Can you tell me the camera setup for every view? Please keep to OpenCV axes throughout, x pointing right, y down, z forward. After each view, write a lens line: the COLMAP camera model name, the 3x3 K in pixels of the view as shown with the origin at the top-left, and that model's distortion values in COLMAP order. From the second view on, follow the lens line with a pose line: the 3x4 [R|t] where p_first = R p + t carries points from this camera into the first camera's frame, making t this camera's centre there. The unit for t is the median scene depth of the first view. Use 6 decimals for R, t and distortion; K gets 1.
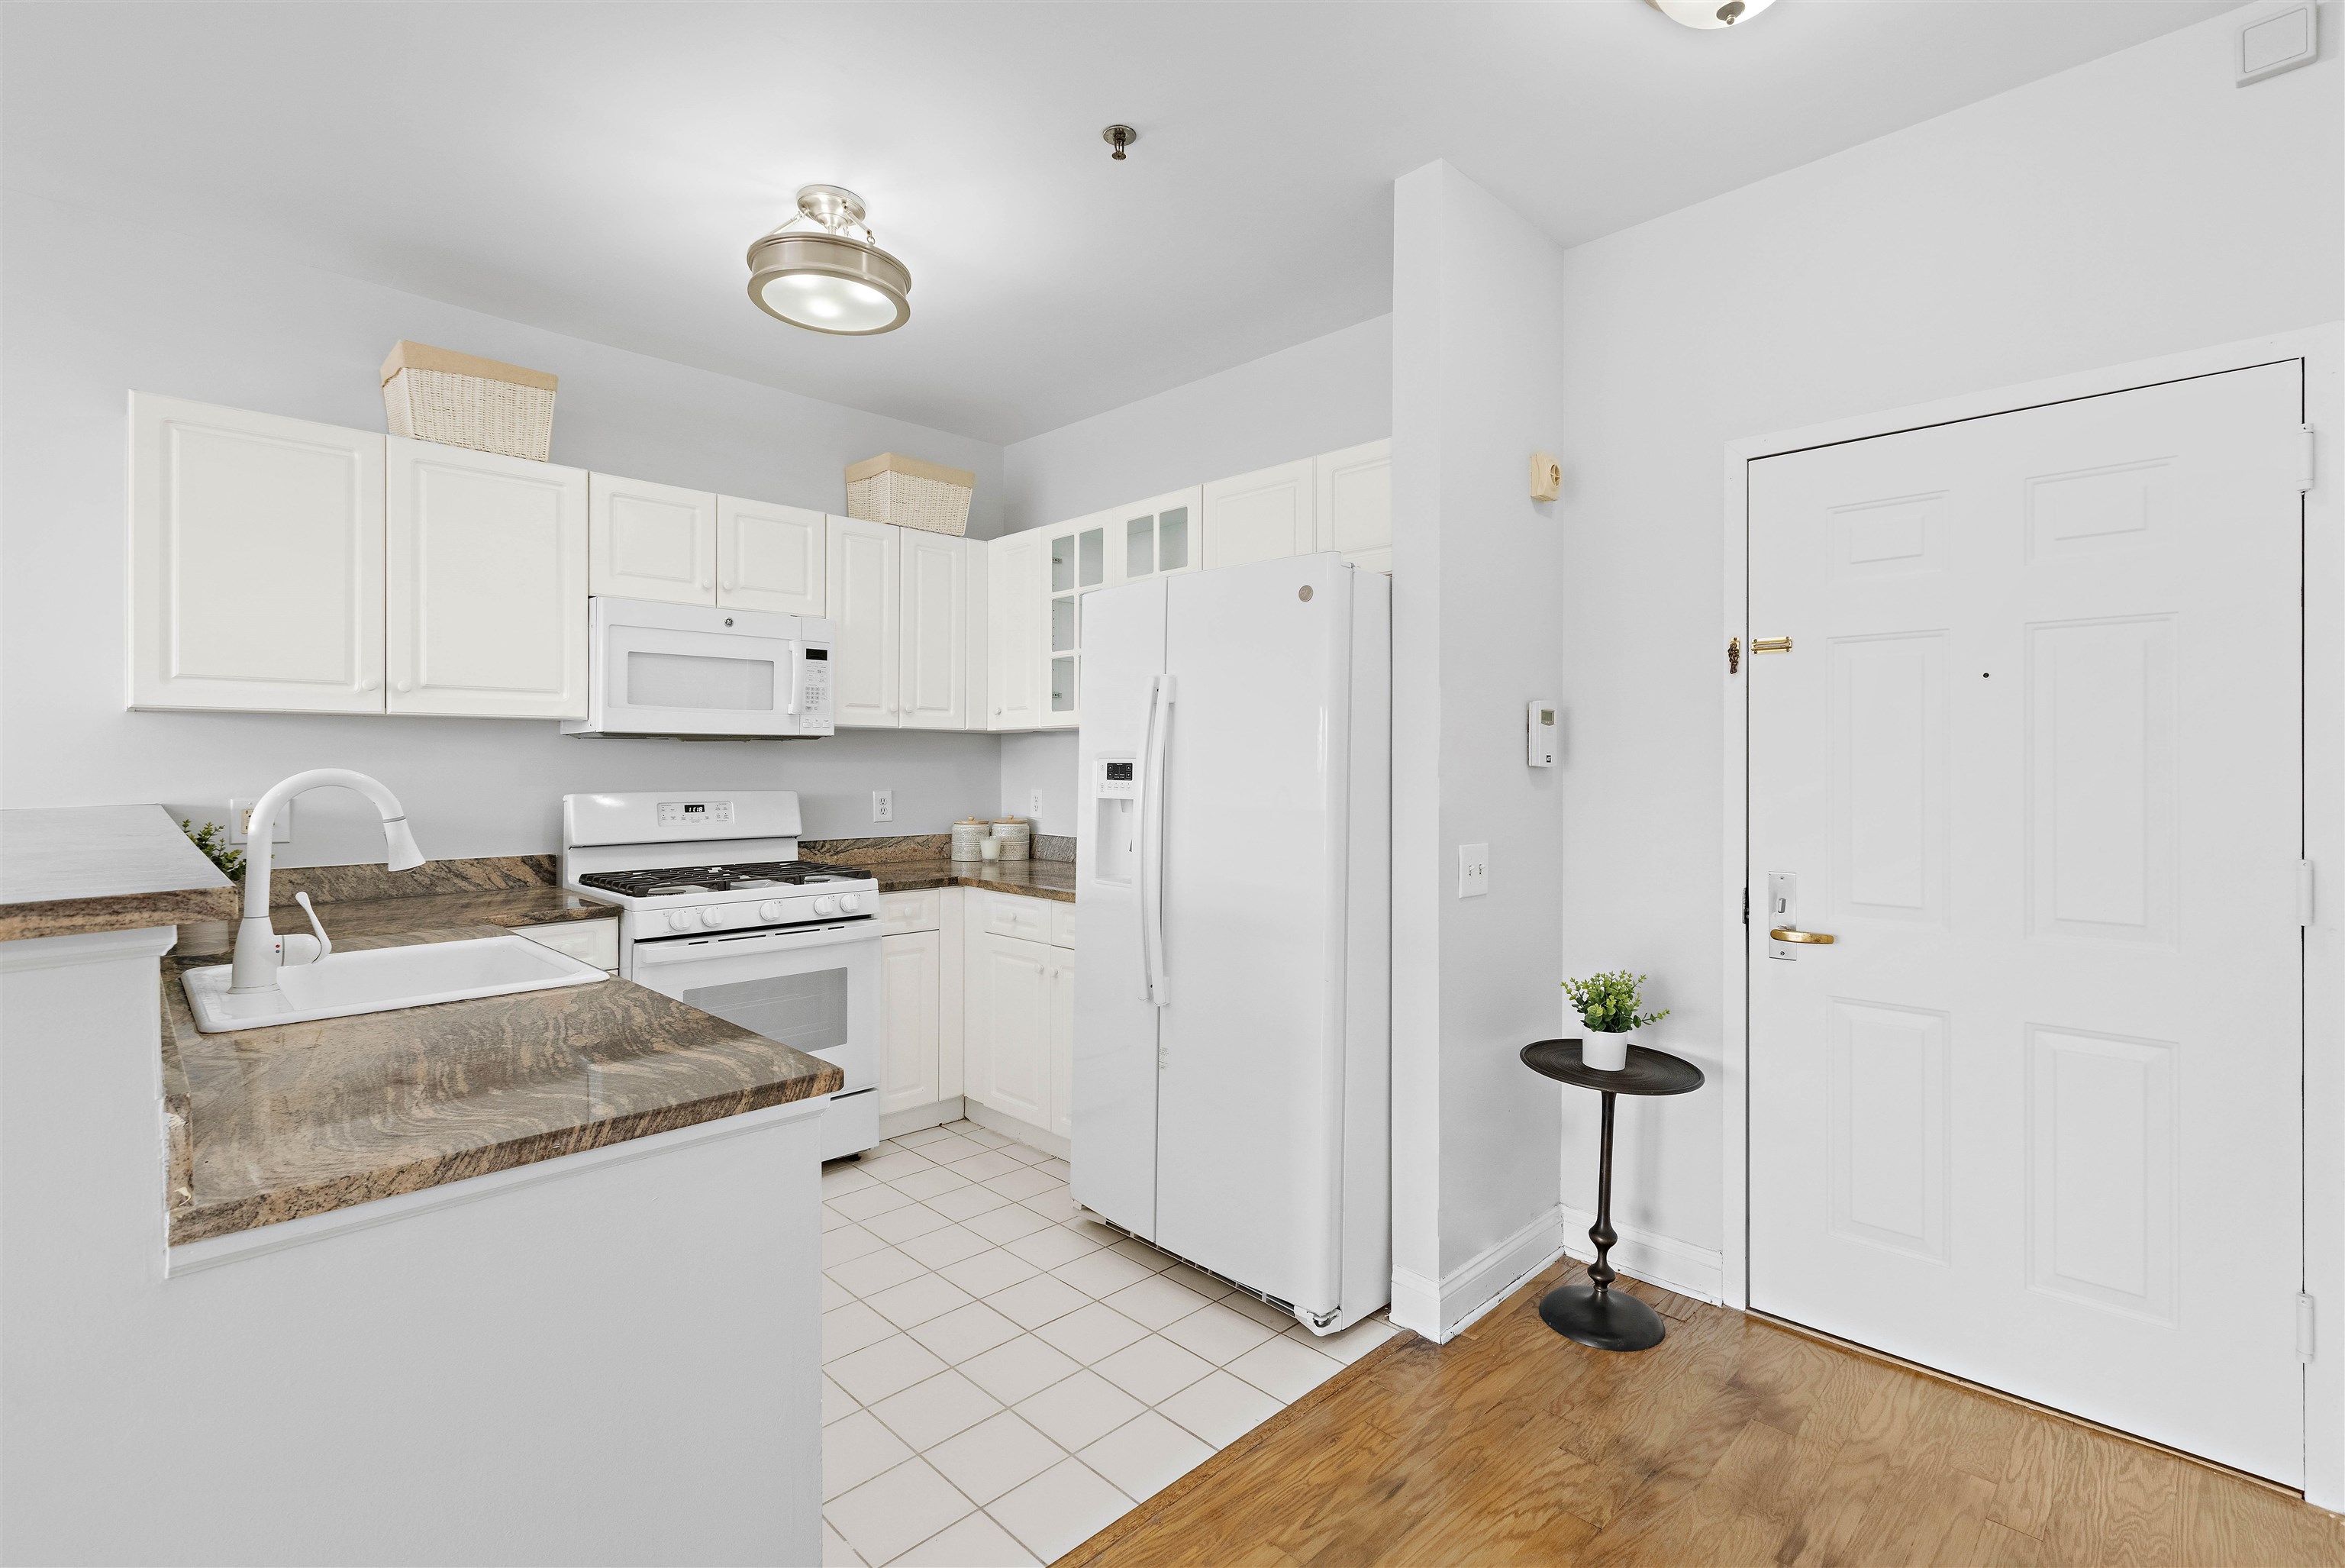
lens RADIAL K [[1067.0, 0, 1175.8], [0, 1067.0, 768.9], [0, 0, 1]] dist [0.000474, -0.000520]
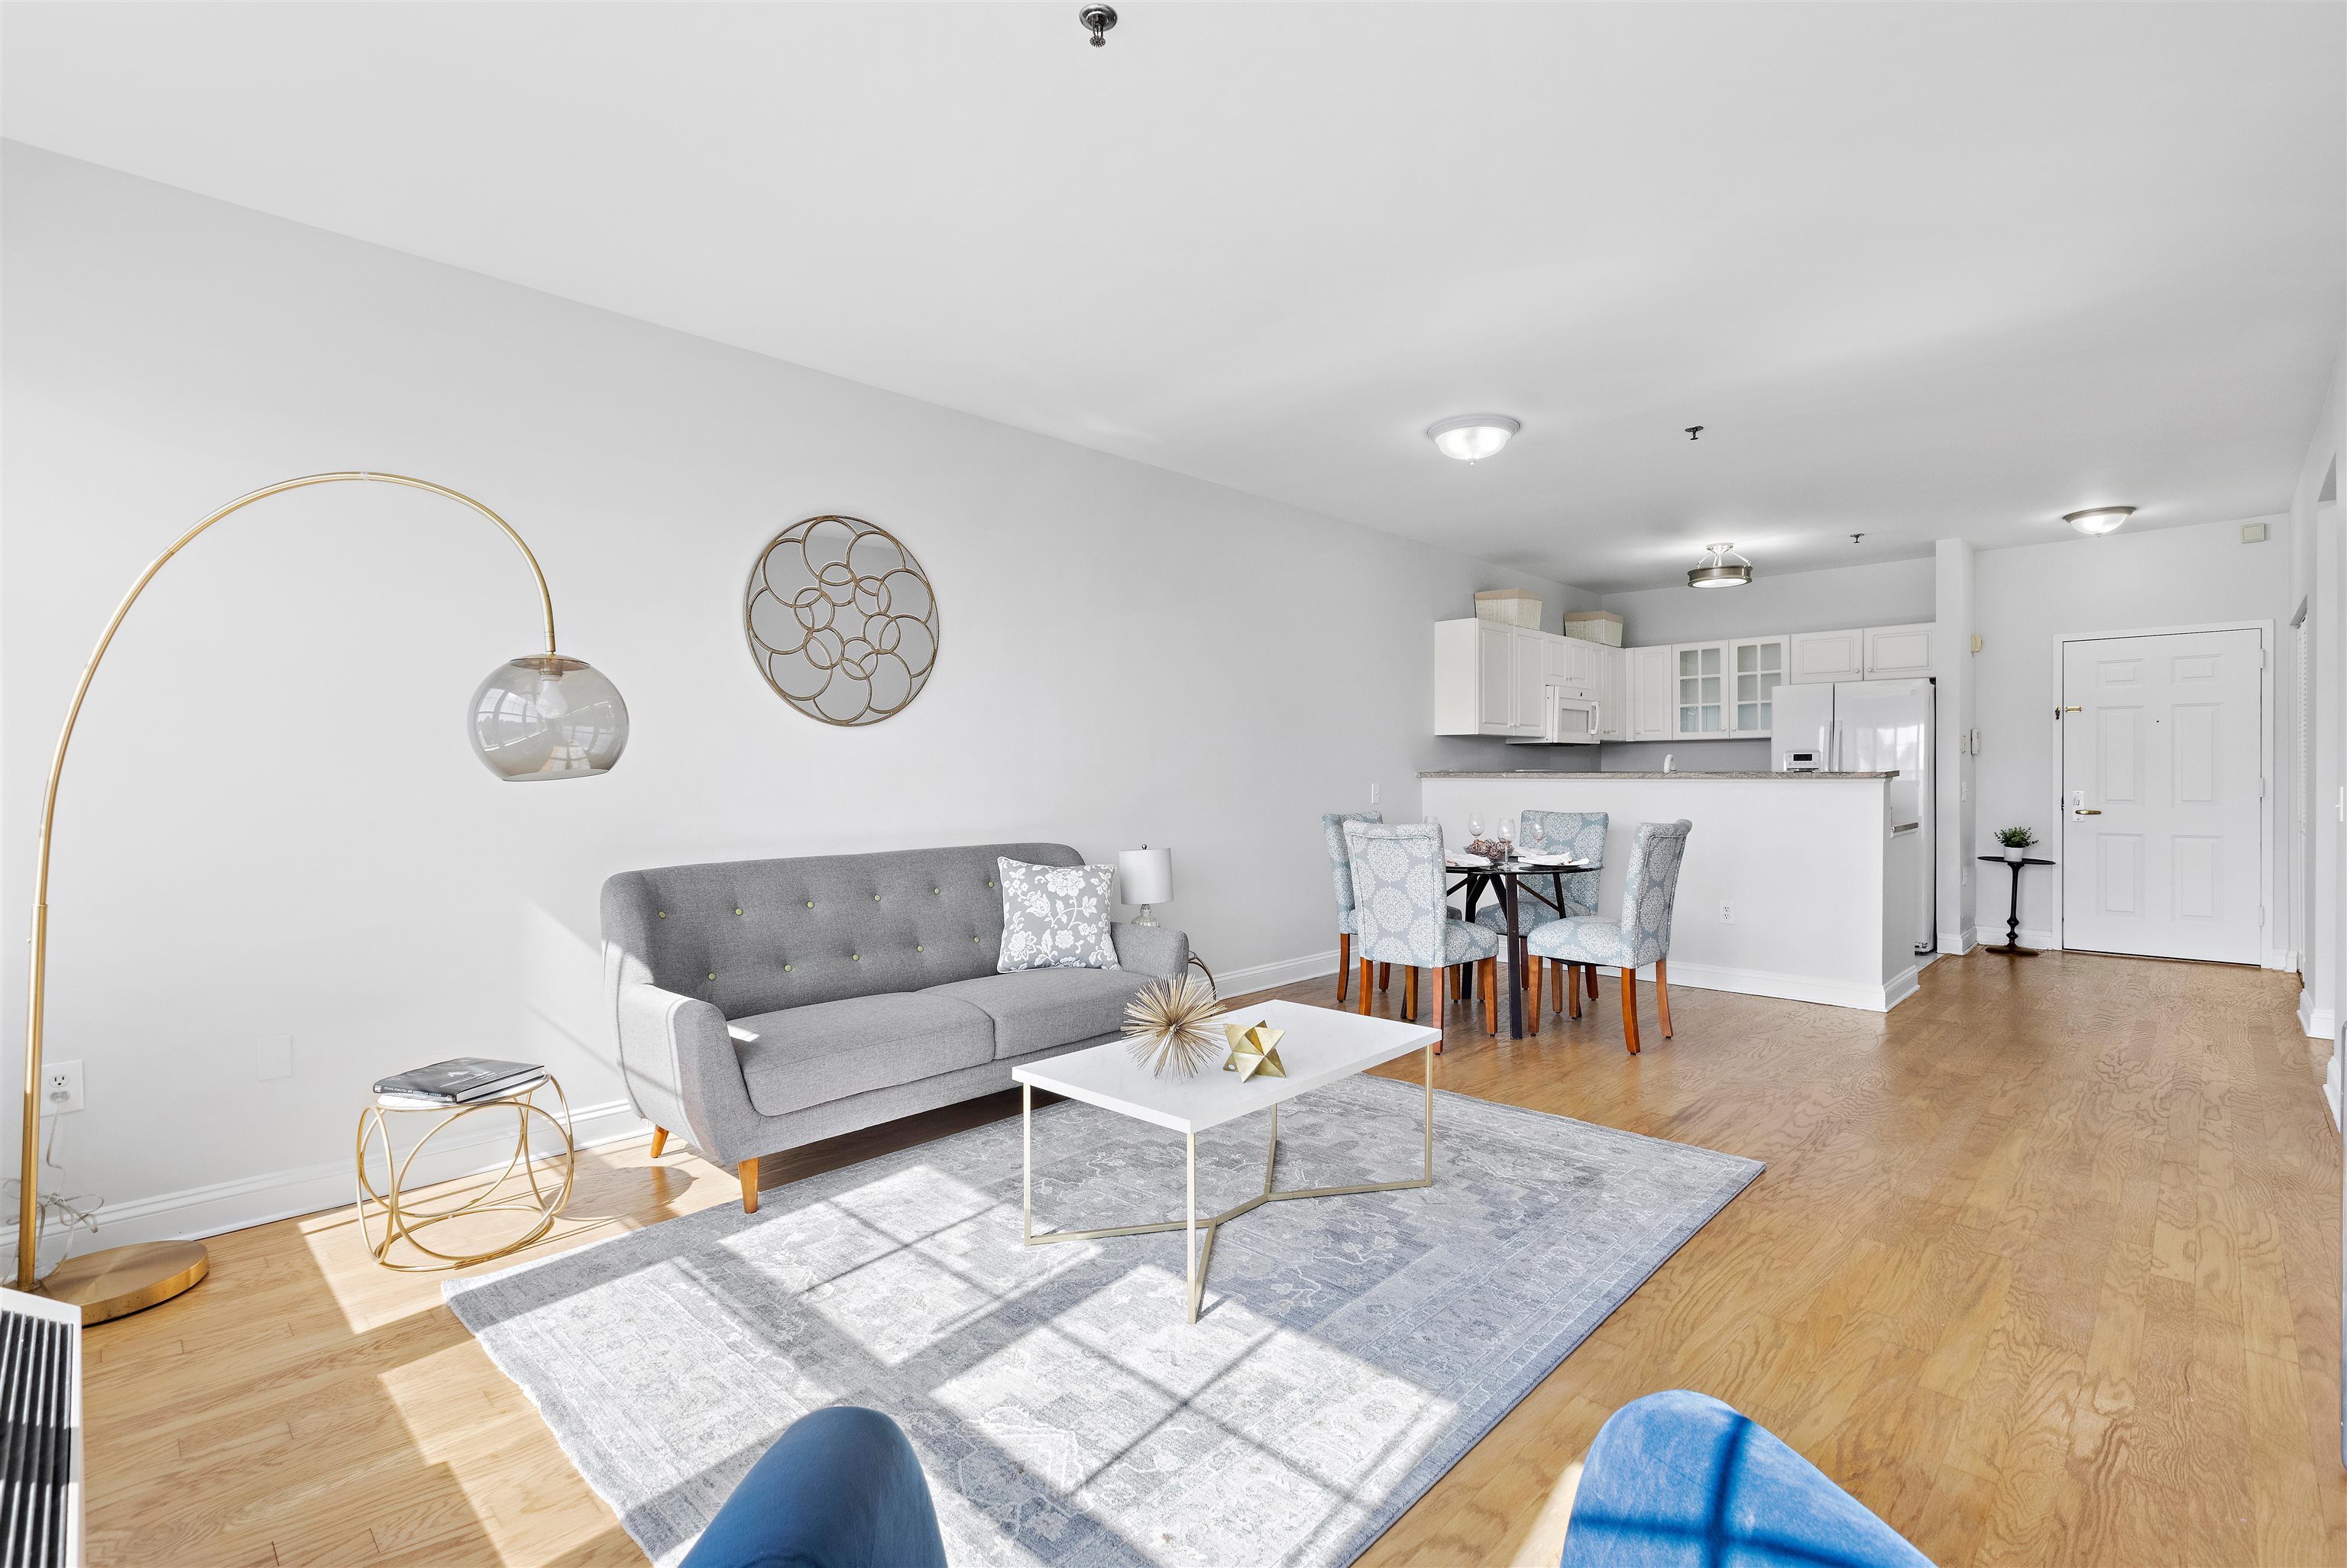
lens RADIAL K [[1060.0, 0, 1176.1], [0, 1060.0, 785.6], [0, 0, 1]] dist [0.001274, -0.001087]
pose [[0.999909, -0.004559, 0.012711, -1.684368], [0.004458, 0.999958, 0.007987, 0.045428], [-0.012747, -0.007930, 0.999887, -1.611169]]
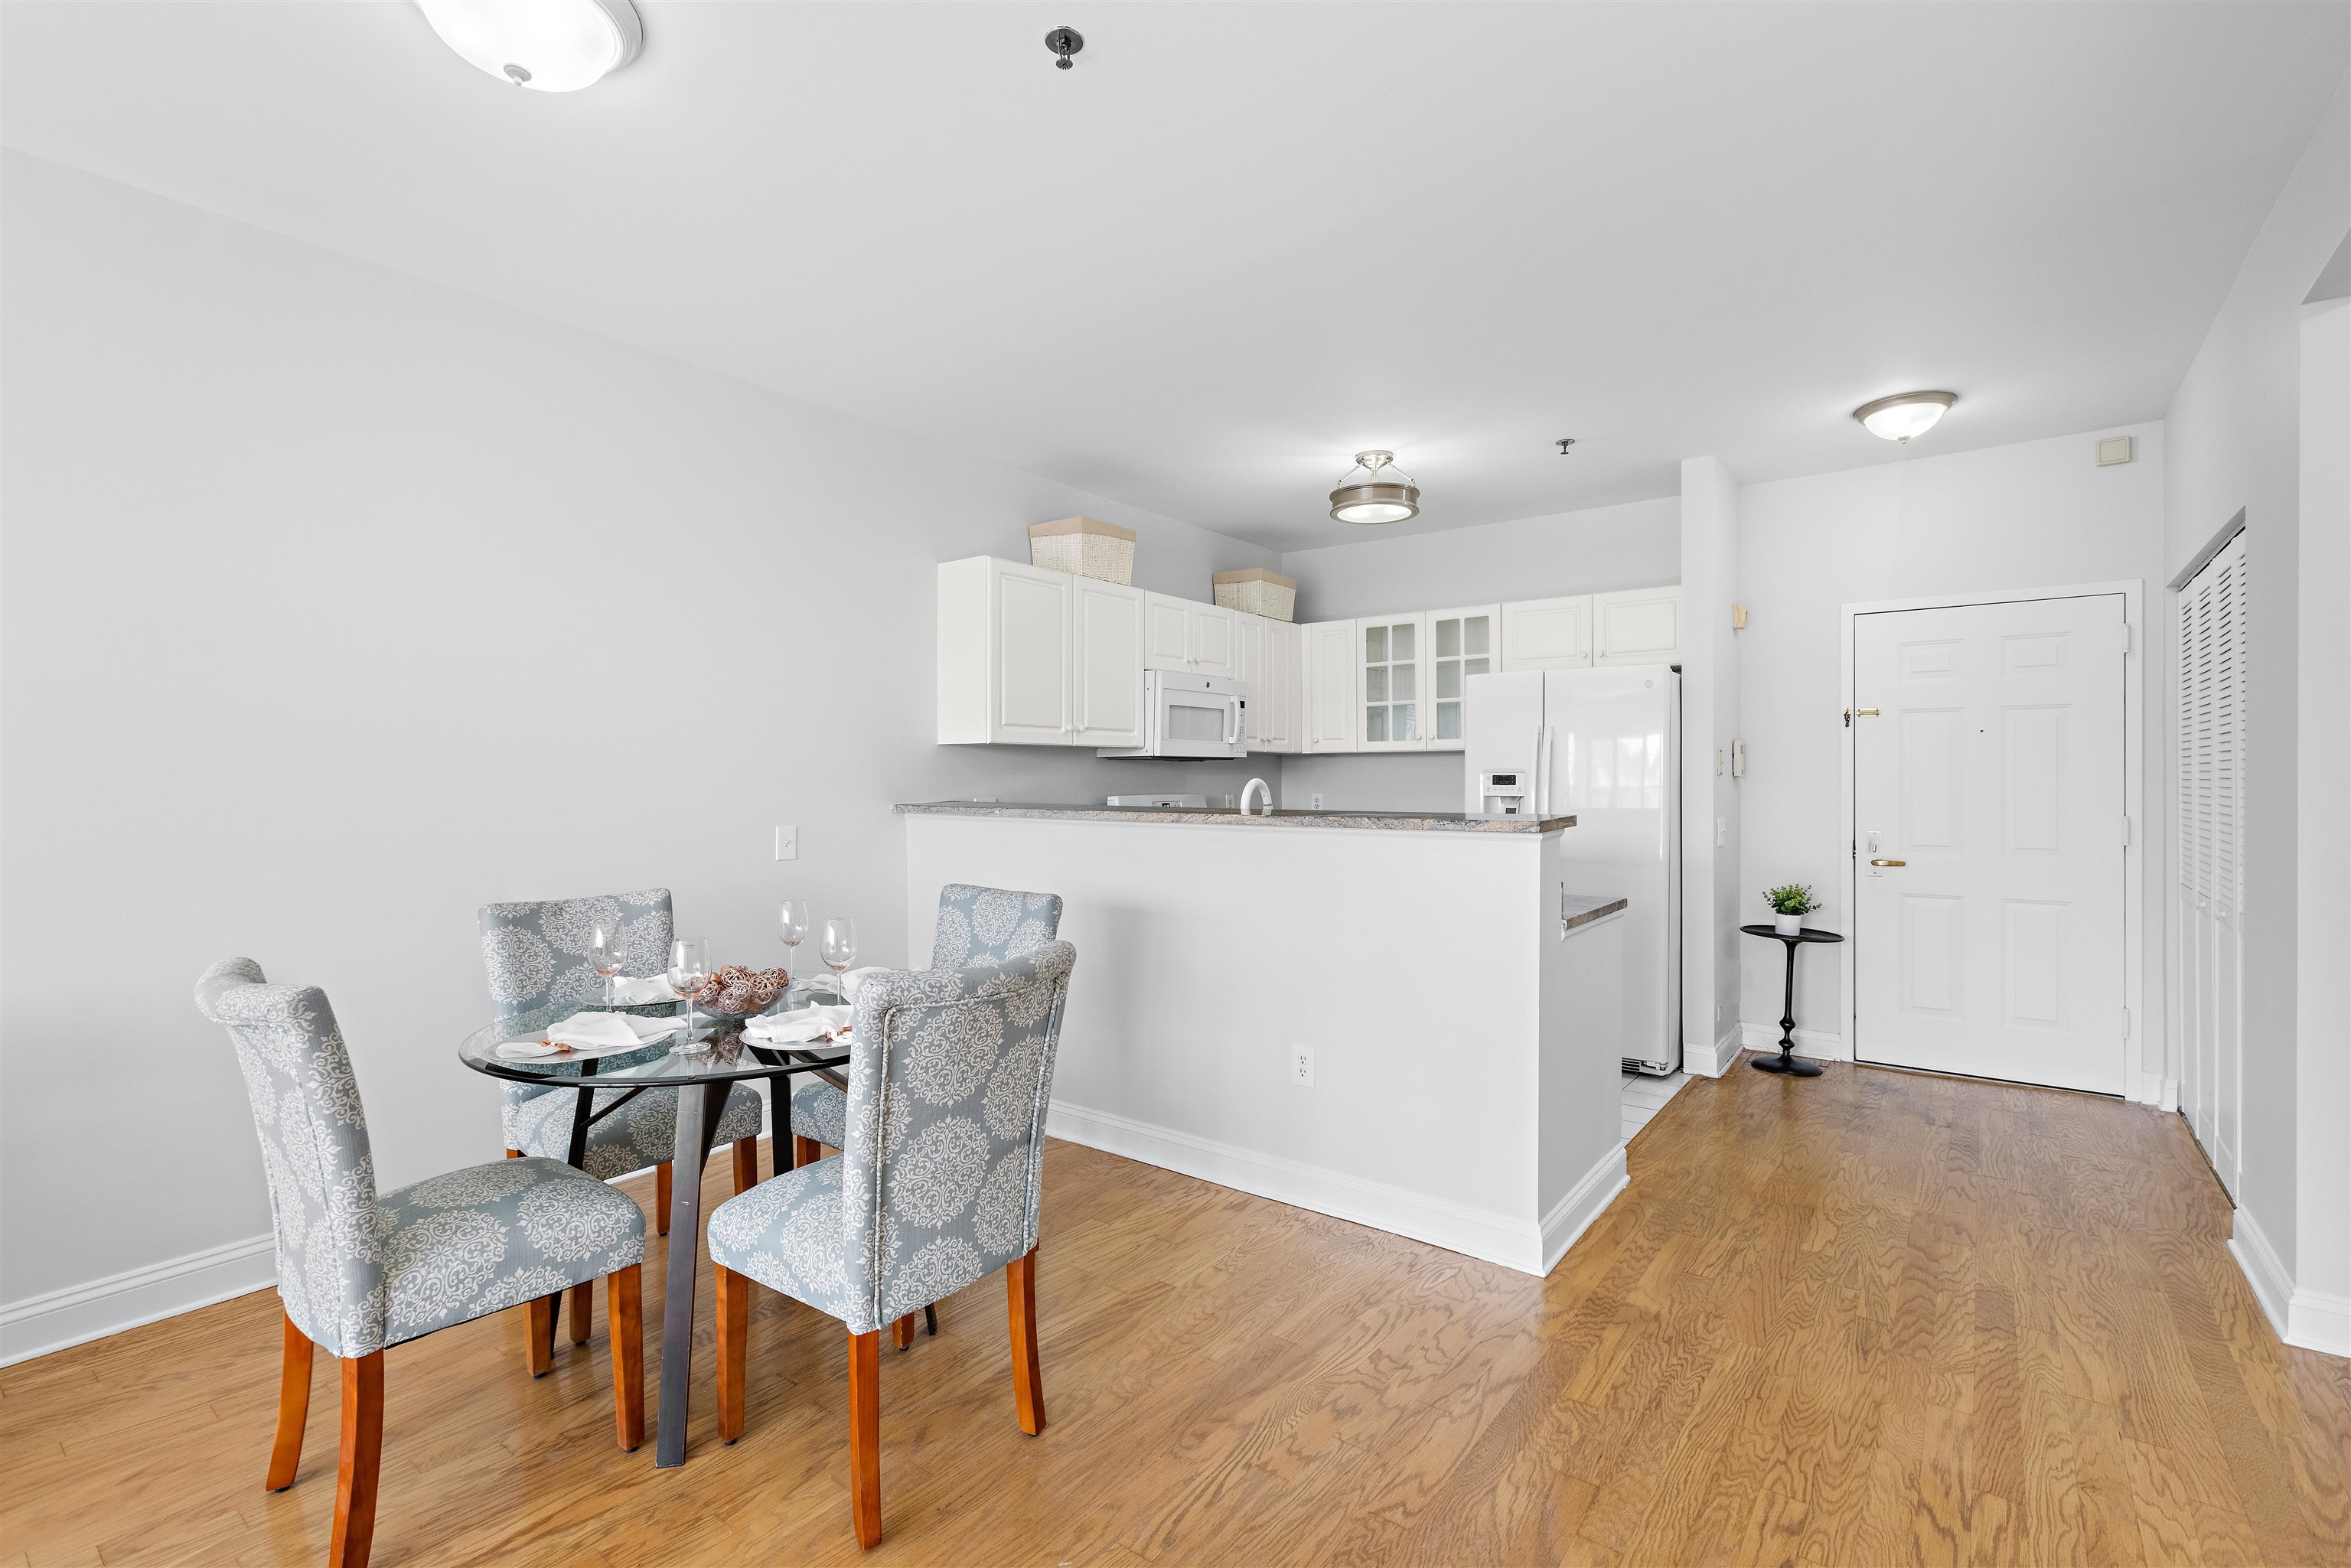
lens RADIAL K [[1061.3, 0, 1175.5], [0, 1061.3, 784.0], [0, 0, 1]] dist [0.002395, 0.000750]
pose [[0.991026, -0.002590, 0.133646, -0.862728], [0.002058, 0.999989, 0.004113, 0.000600], [-0.133655, -0.003801, 0.991021, -0.674538]]
